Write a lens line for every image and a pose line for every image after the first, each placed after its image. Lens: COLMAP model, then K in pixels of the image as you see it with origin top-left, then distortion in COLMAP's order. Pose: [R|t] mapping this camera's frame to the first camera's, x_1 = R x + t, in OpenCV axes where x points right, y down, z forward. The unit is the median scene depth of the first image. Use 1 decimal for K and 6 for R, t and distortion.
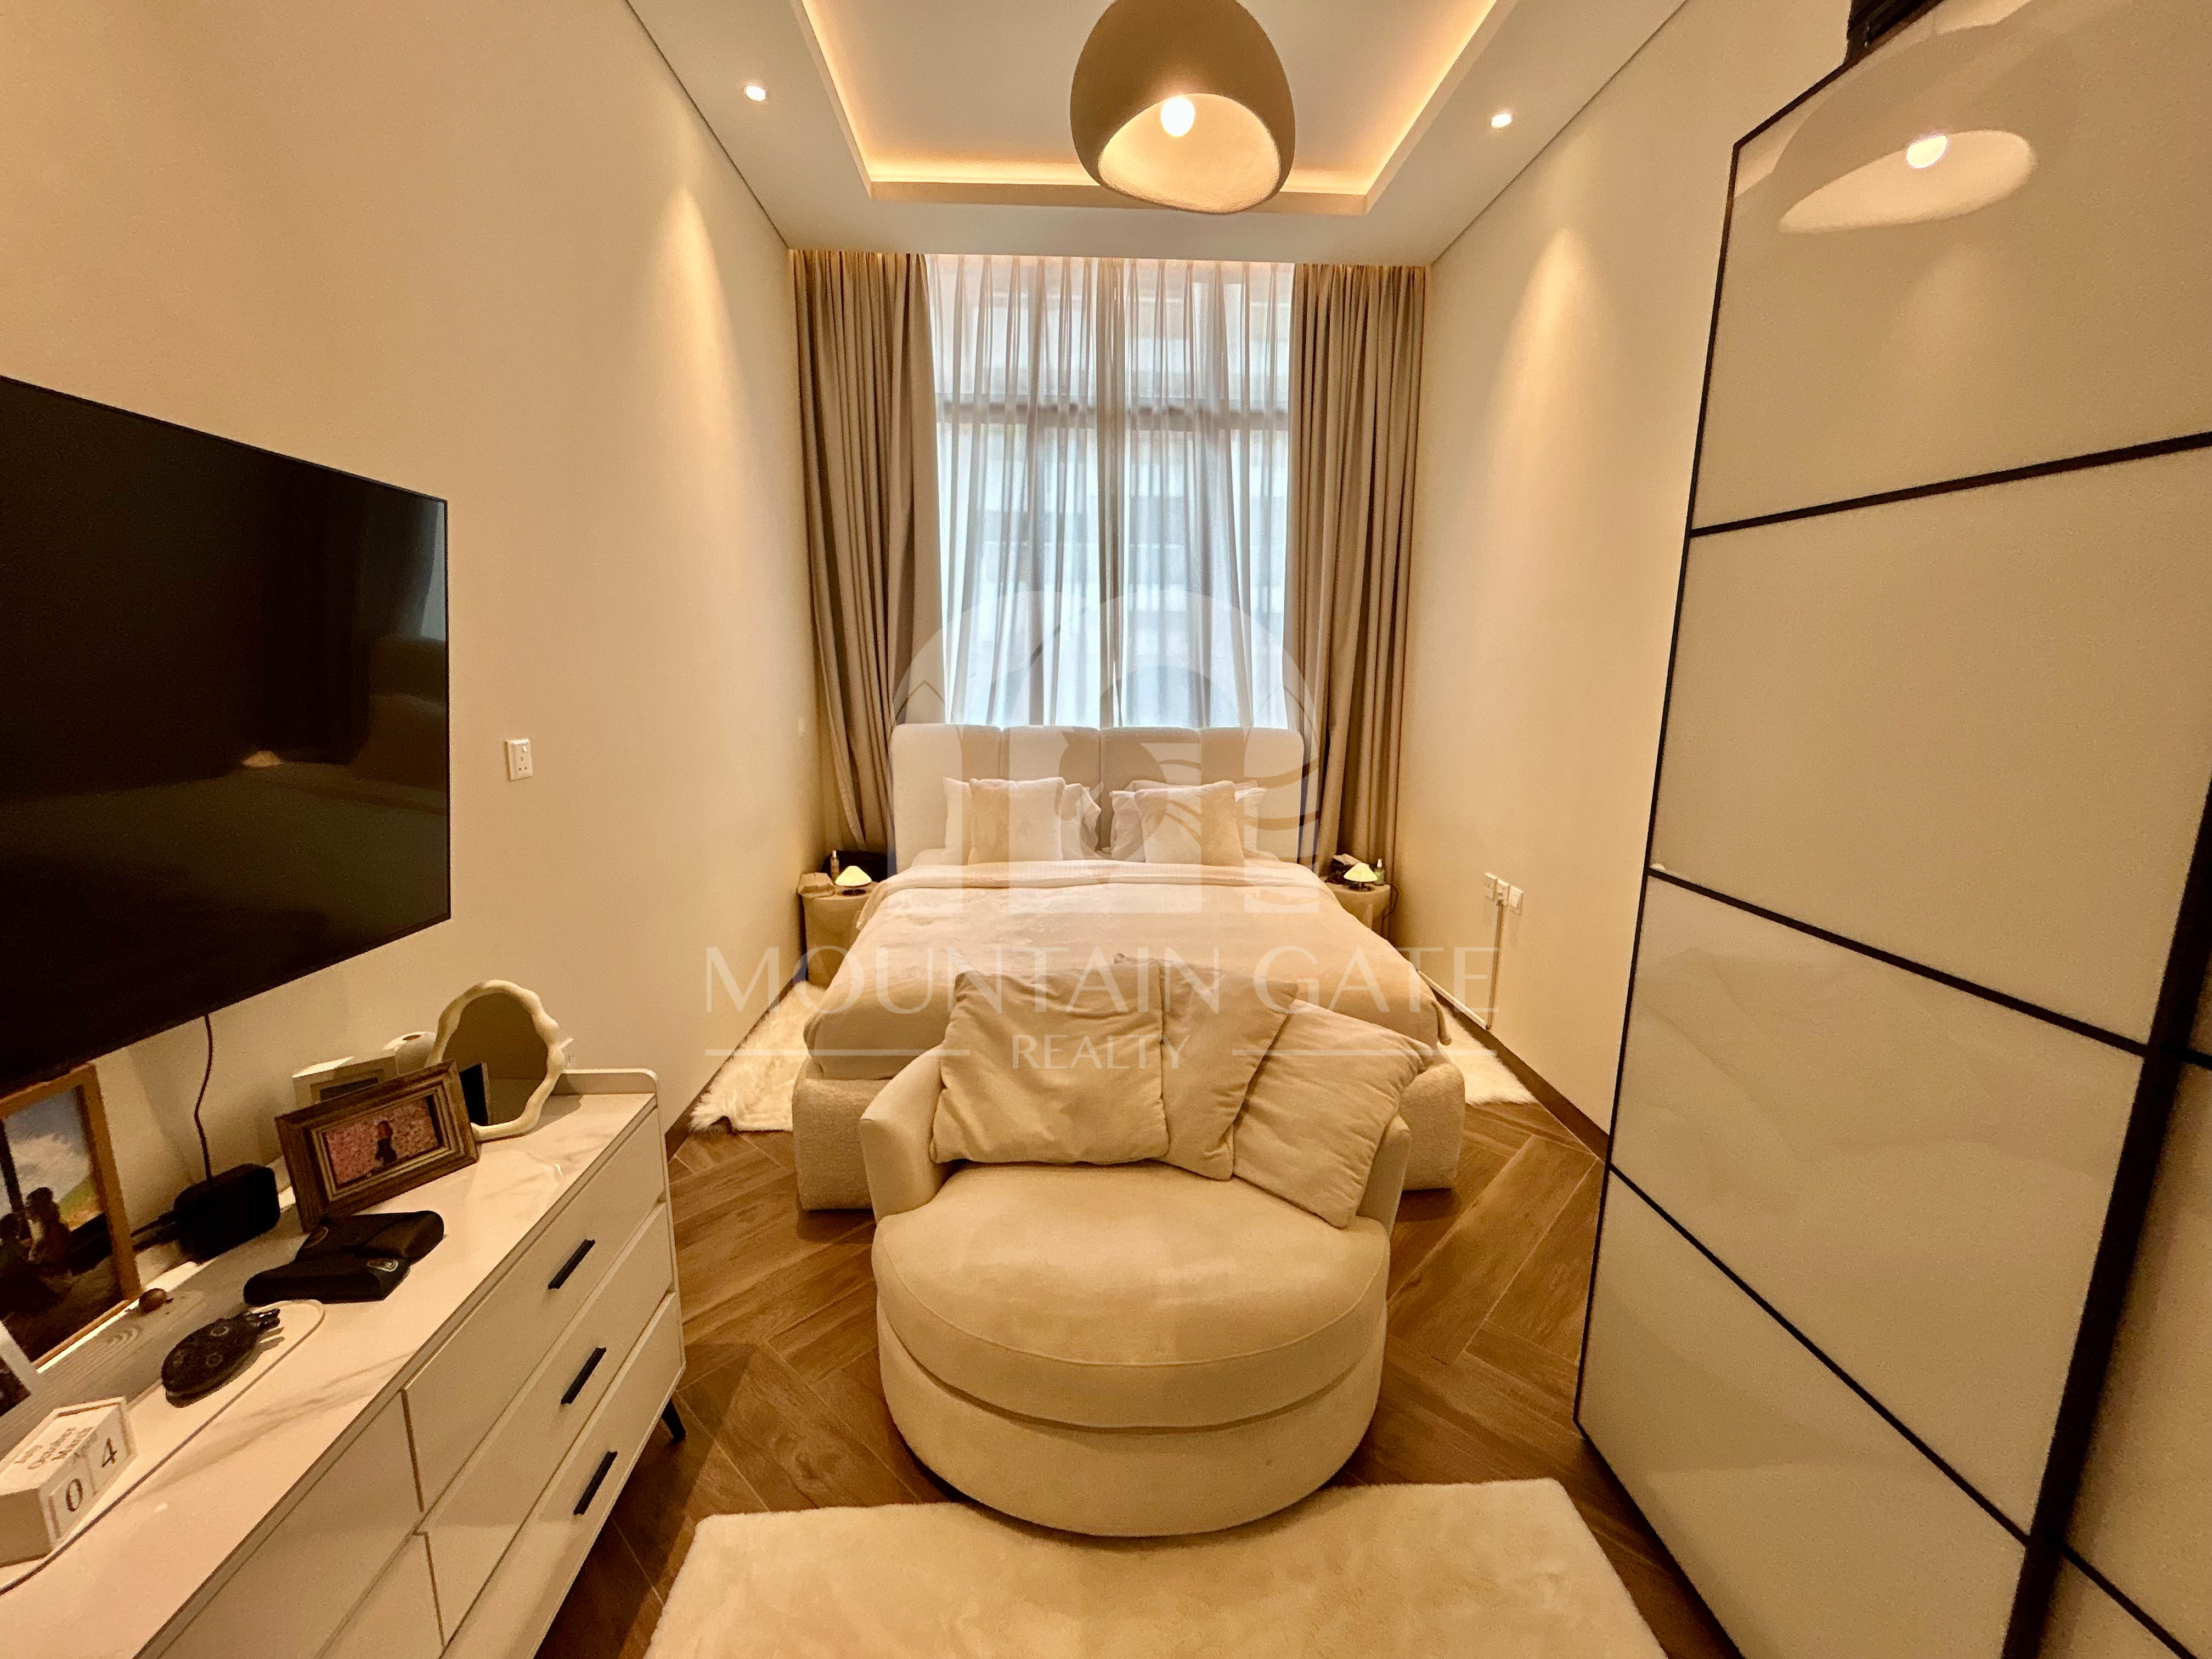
lens RADIAL K [[900.0, 0, 1103.9], [0, 900.0, 829.8], [0, 0, 1]] dist [-0.003001, 0.001324]
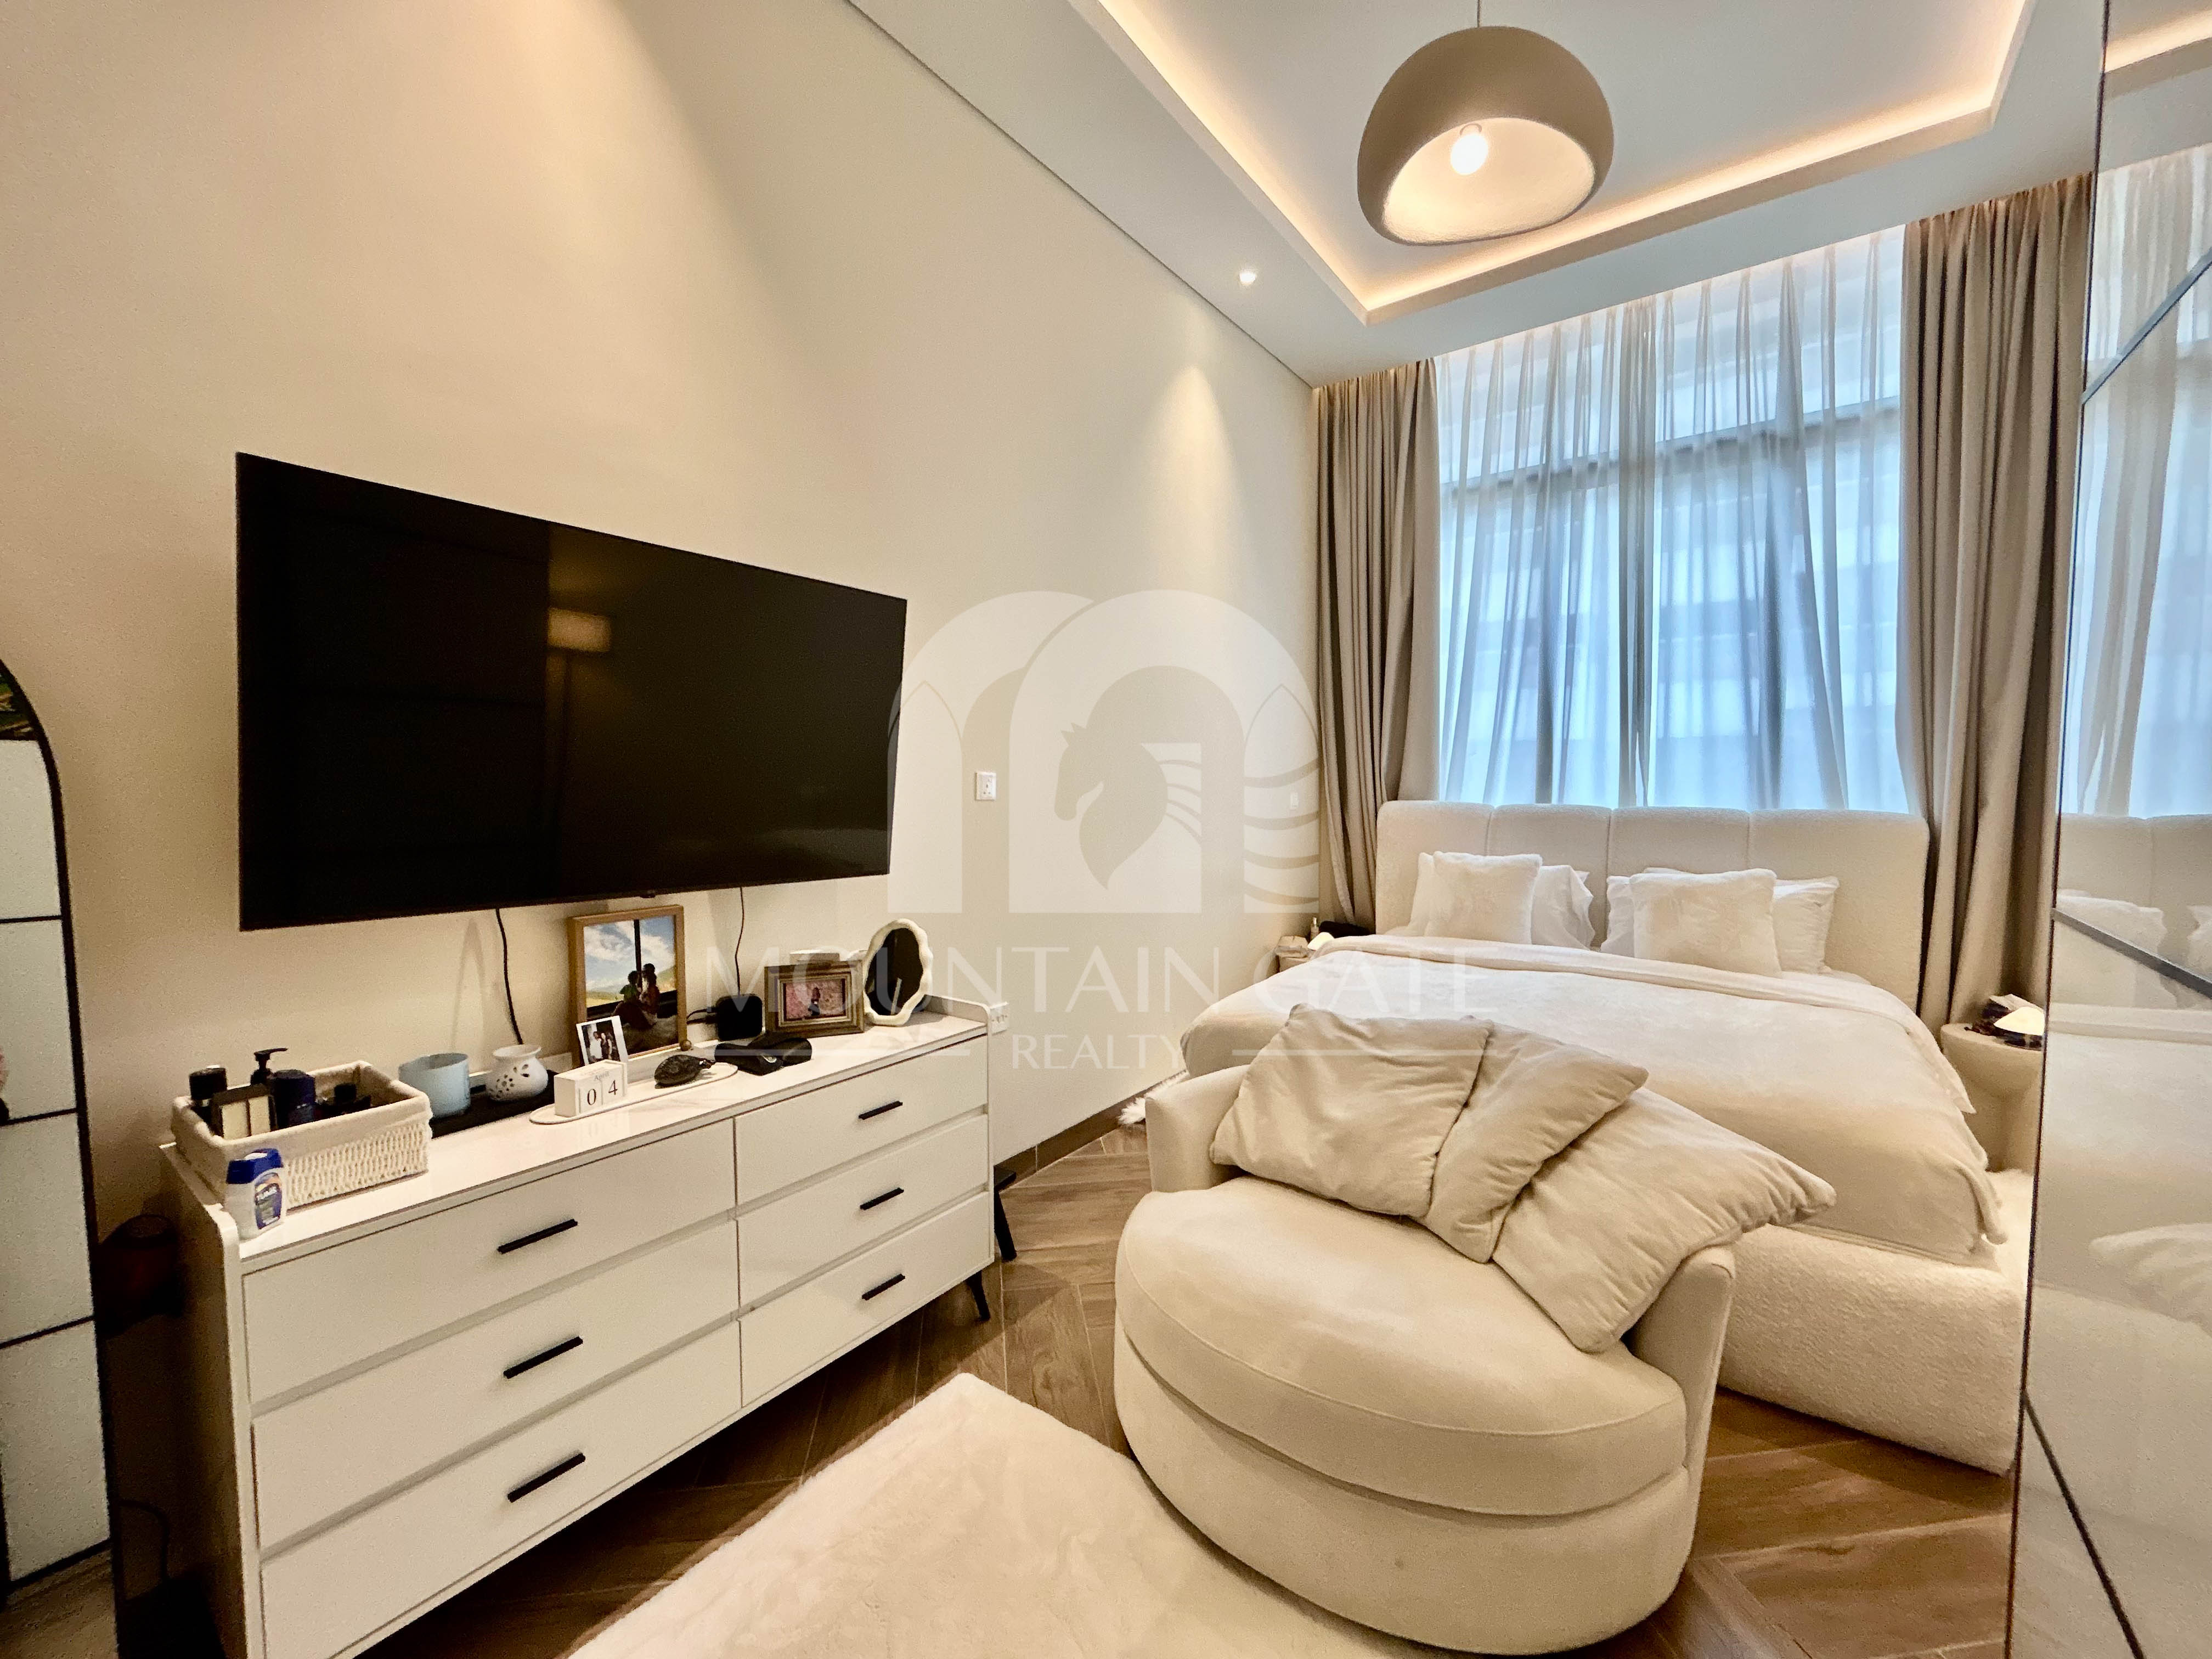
lens RADIAL K [[900.0, 0, 1104.3], [0, 900.0, 826.8], [0, 0, 1]] dist [-0.003001, 0.001324]
pose [[0.772708, 0.026884, -0.634192, 0.264005], [-0.110191, 0.989615, -0.092309, 0.063791], [0.625124, 0.141210, 0.767646, 0.034991]]
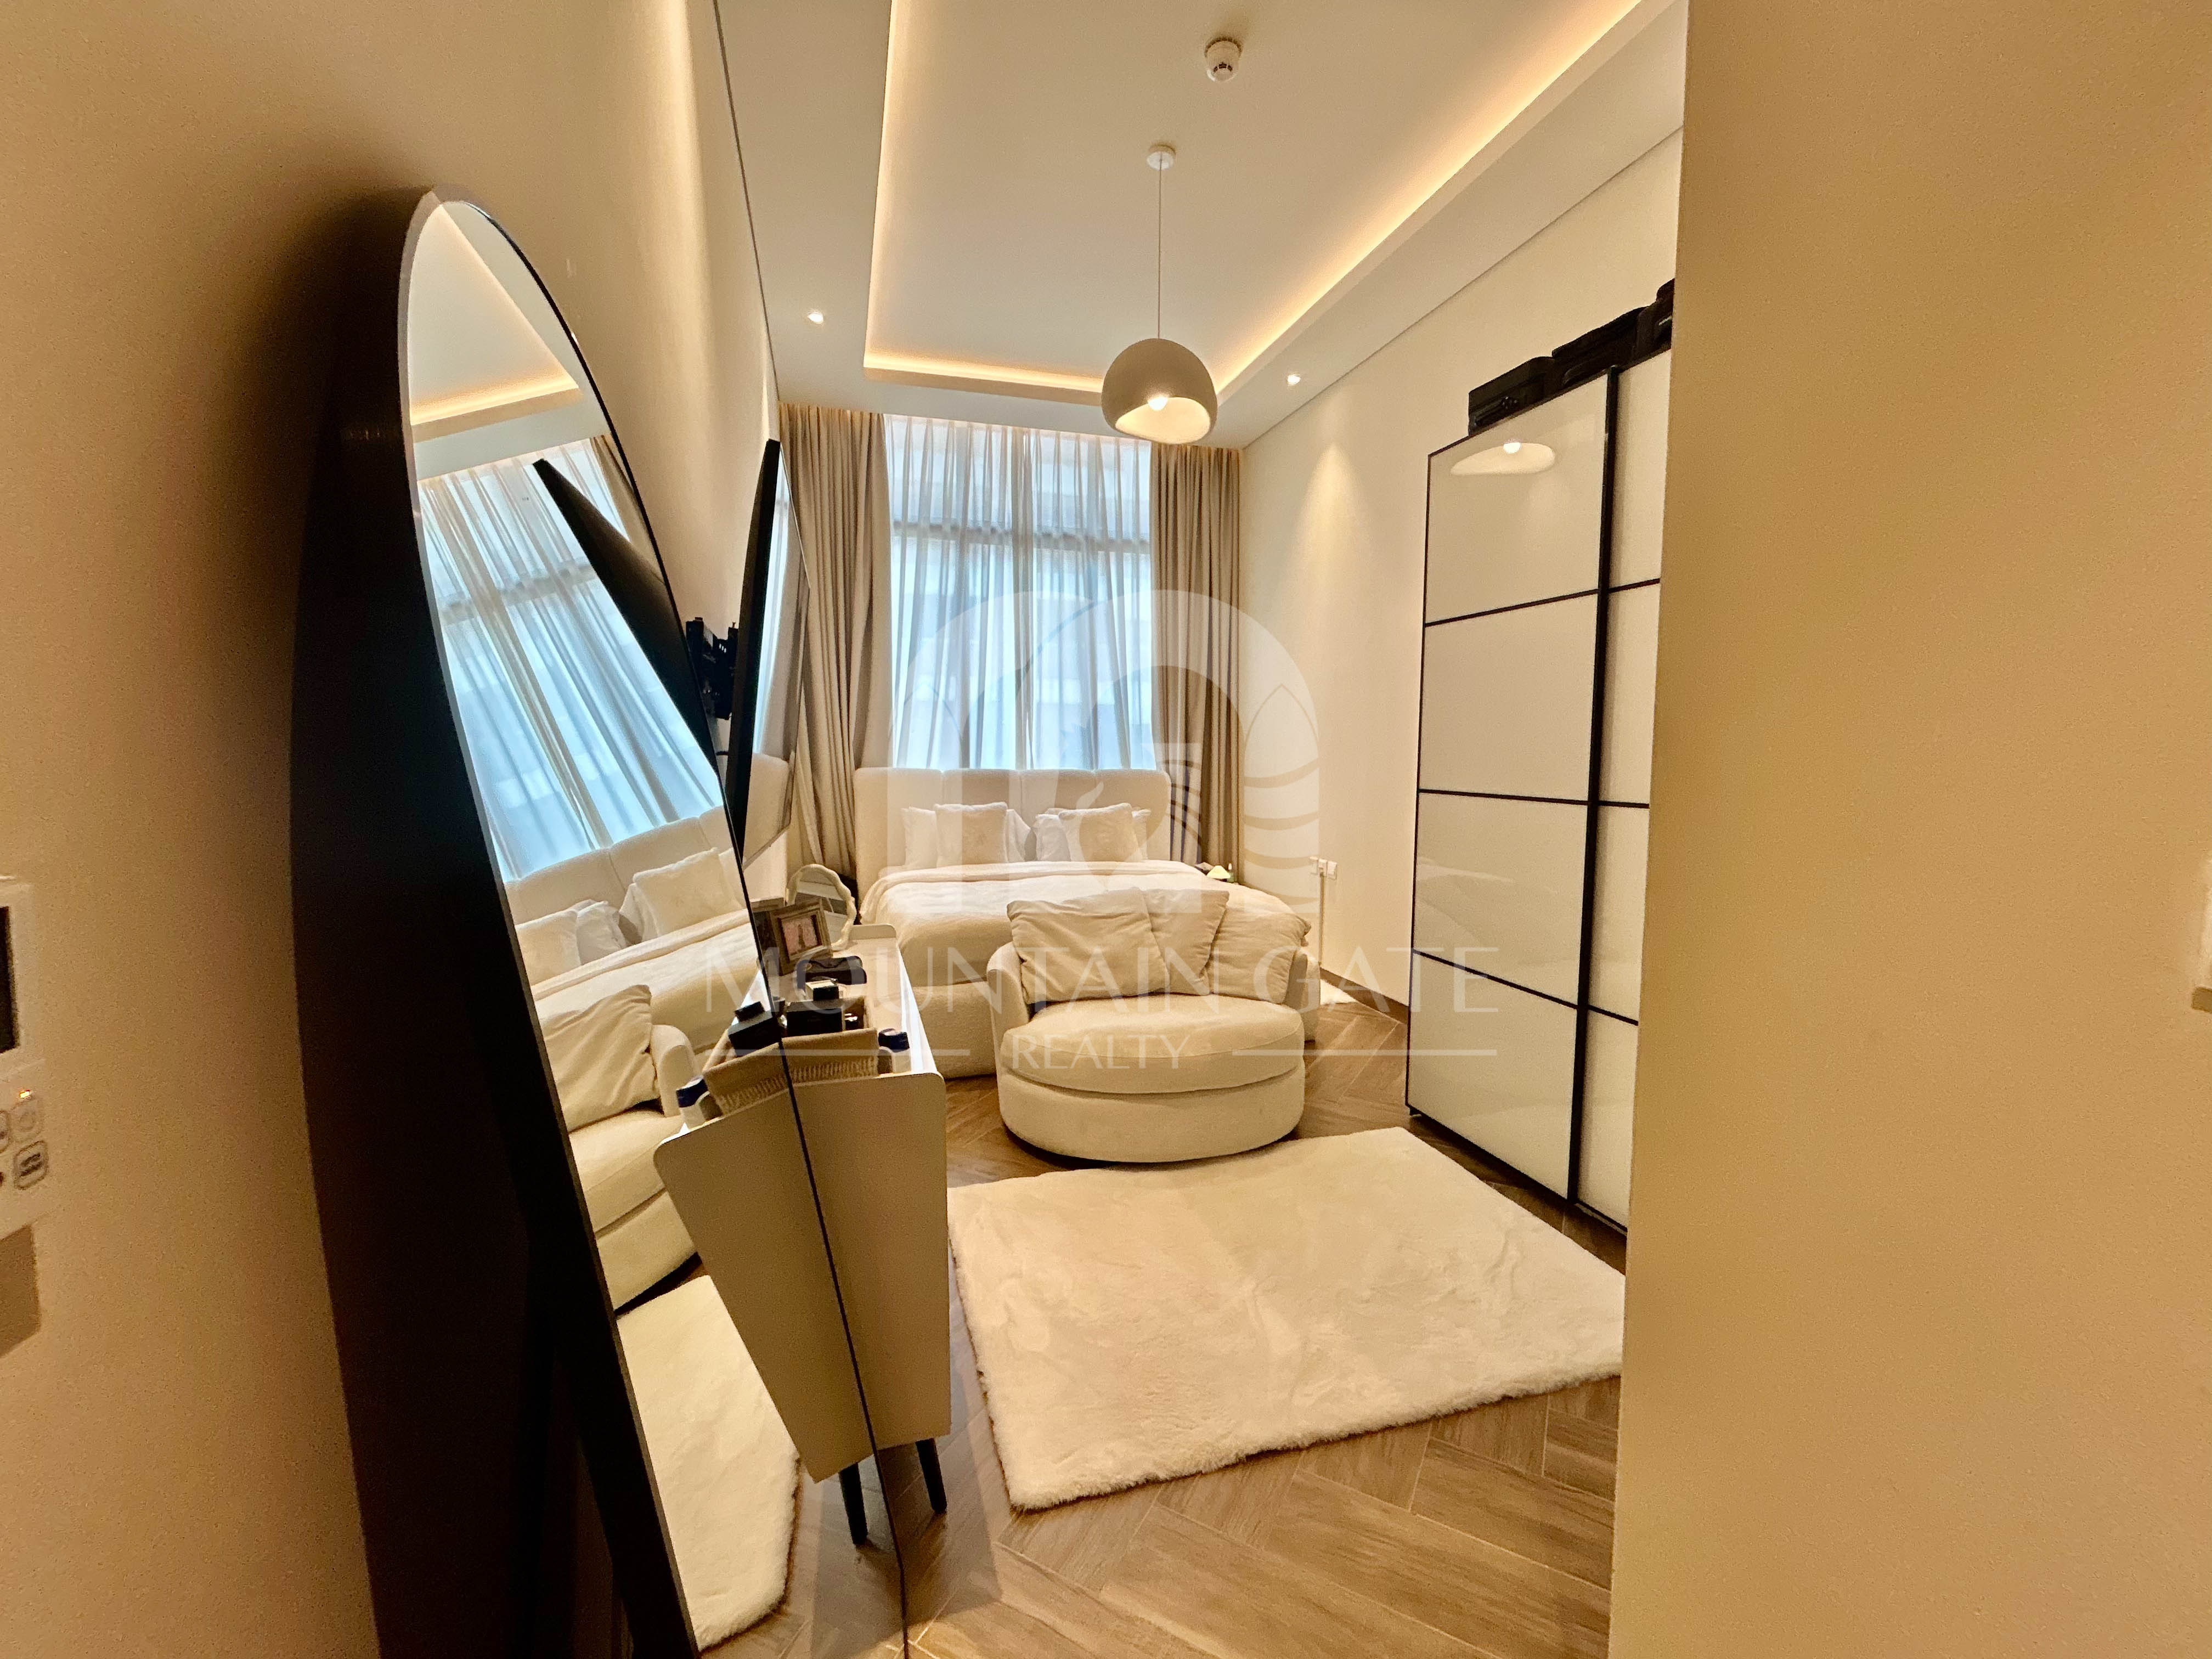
lens RADIAL K [[900.0, 0, 1096.3], [0, 900.0, 824.9], [0, 0, 1]] dist [-0.003001, 0.001324]
pose [[0.974188, -0.021777, 0.224684, -0.292165], [0.045278, 0.993959, -0.099980, 0.155737], [-0.221149, 0.107572, 0.969289, -0.414169]]
